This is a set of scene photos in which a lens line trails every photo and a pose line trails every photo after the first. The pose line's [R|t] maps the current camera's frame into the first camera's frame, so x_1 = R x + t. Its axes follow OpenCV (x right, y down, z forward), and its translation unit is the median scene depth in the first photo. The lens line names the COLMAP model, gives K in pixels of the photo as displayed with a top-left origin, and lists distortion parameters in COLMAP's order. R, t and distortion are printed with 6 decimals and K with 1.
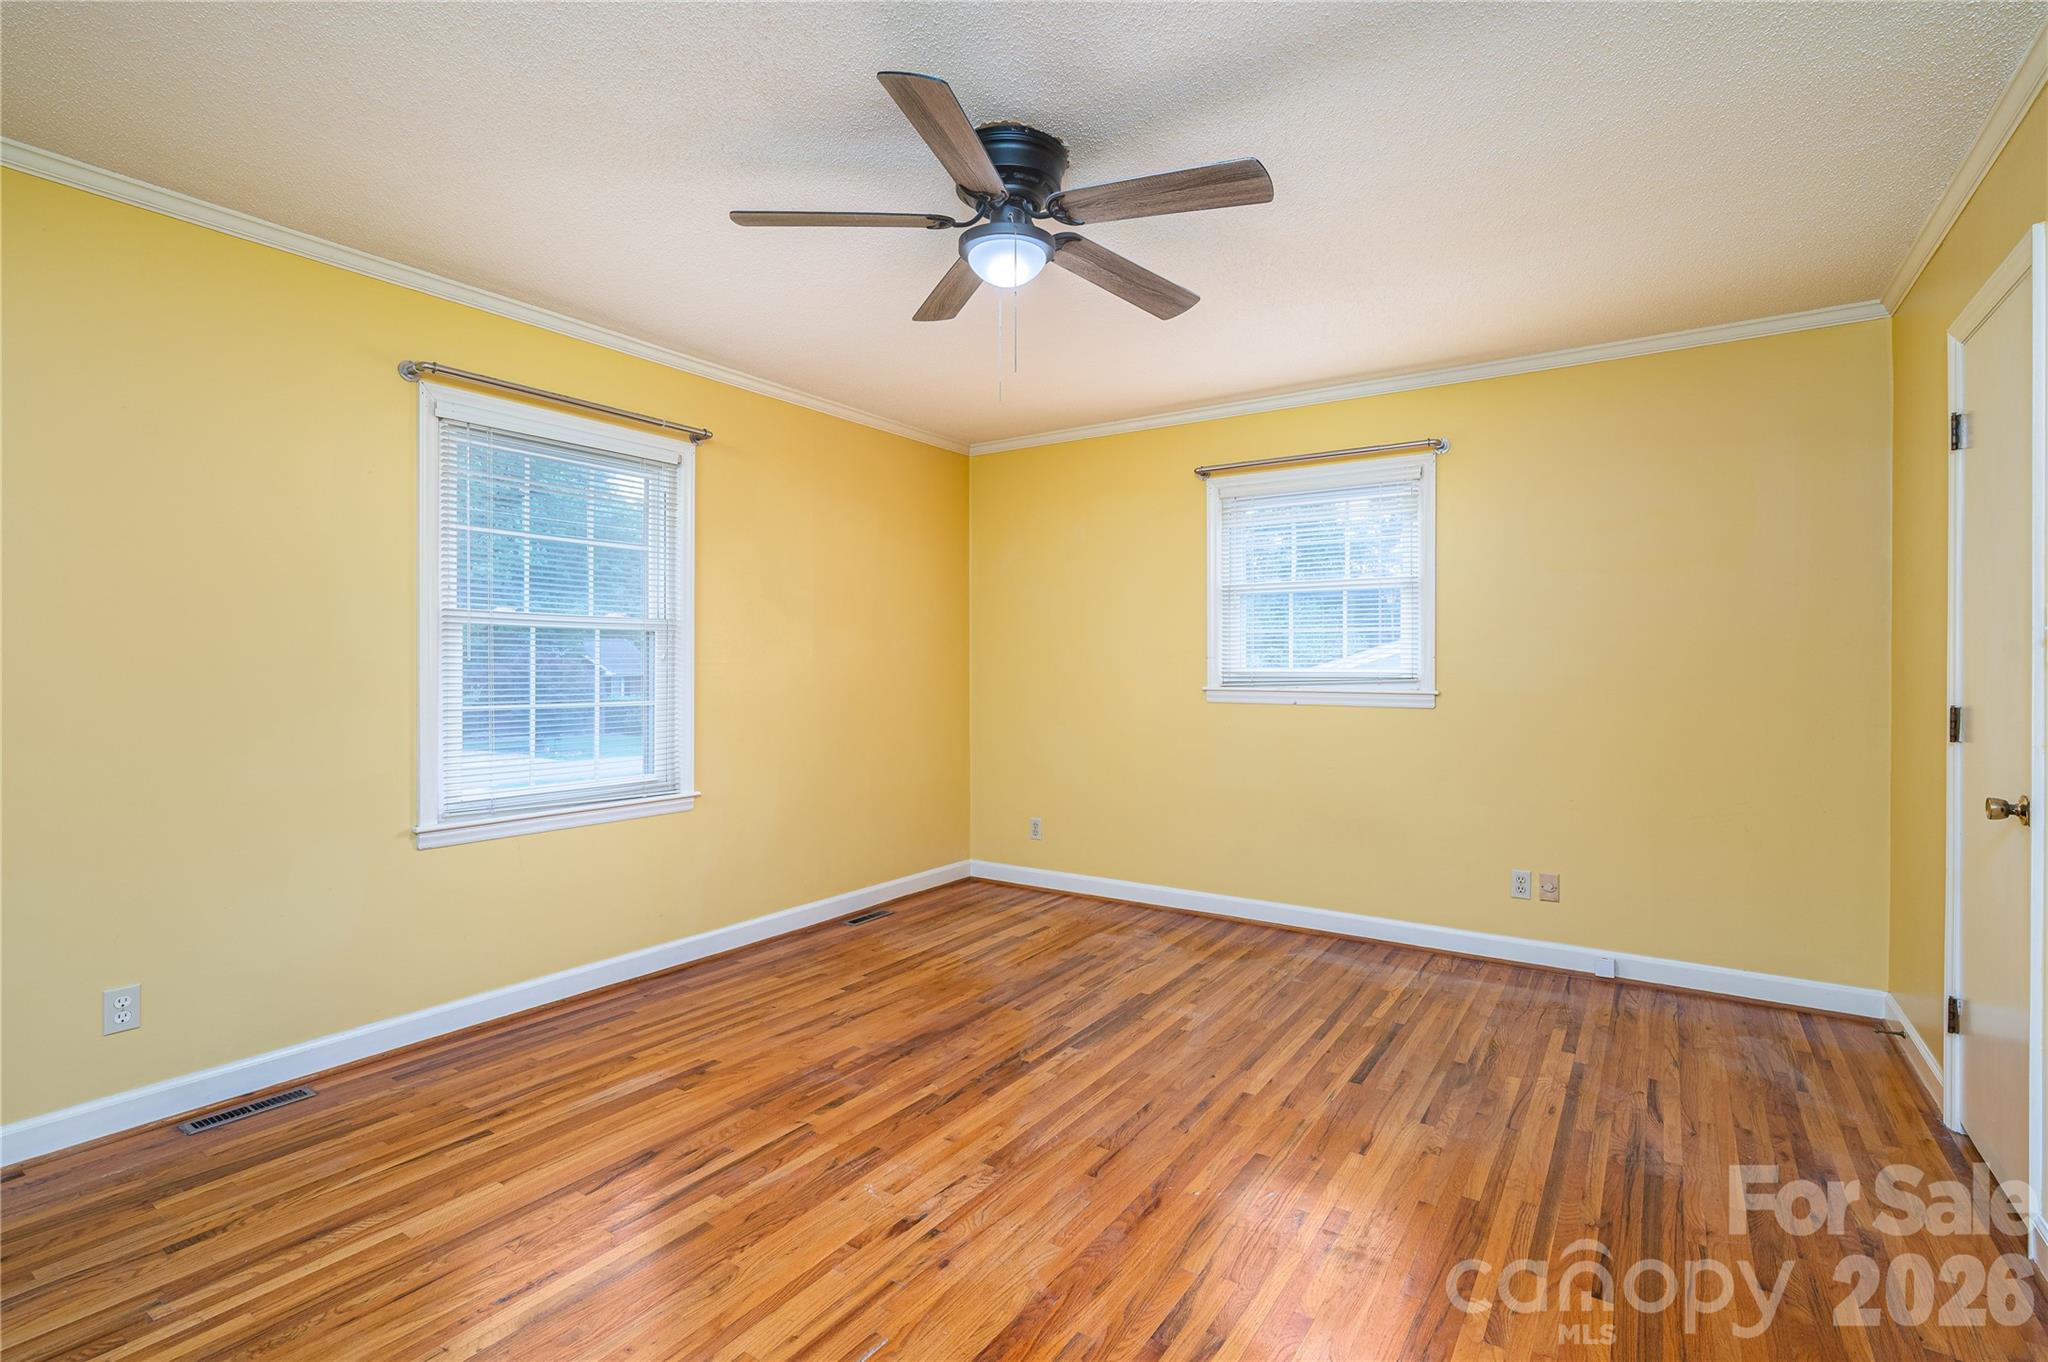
lens RADIAL K [[978.9, 0, 1024.4], [0, 978.9, 673.9], [0, 0, 1]] dist [-0.000315, -0.000252]
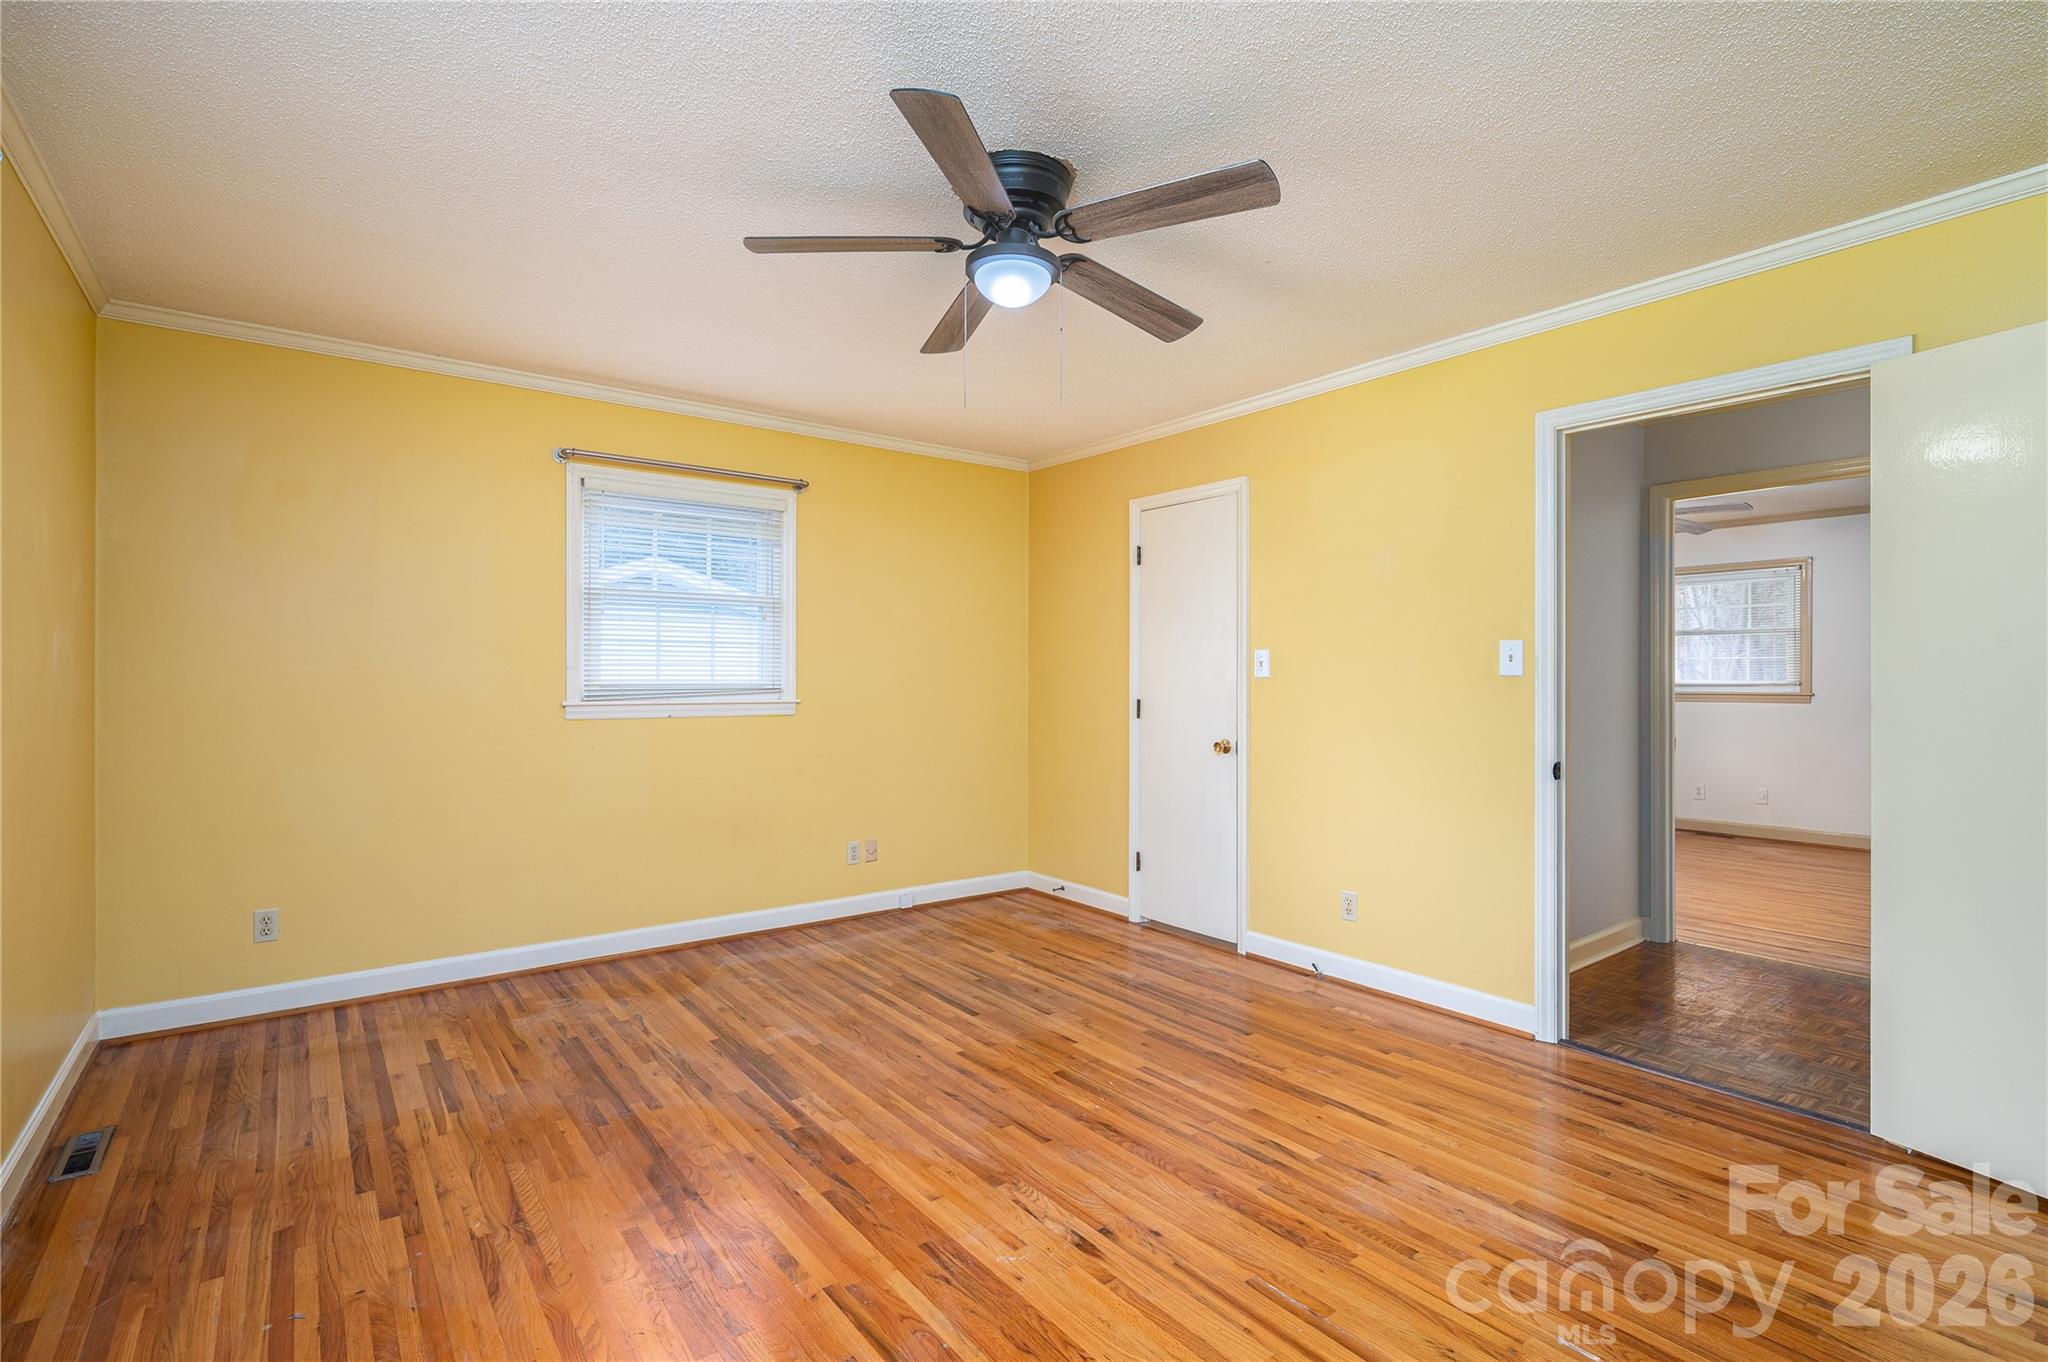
lens RADIAL K [[942.2, 0, 1044.2], [0, 942.2, 679.3], [0, 0, 1]] dist [0.000209, -0.000326]
pose [[0.303975, -0.002475, 0.952677, -0.687812], [0.005672, 0.999984, 0.000788, -0.006965], [-0.952663, 0.005163, 0.303984, 0.493639]]
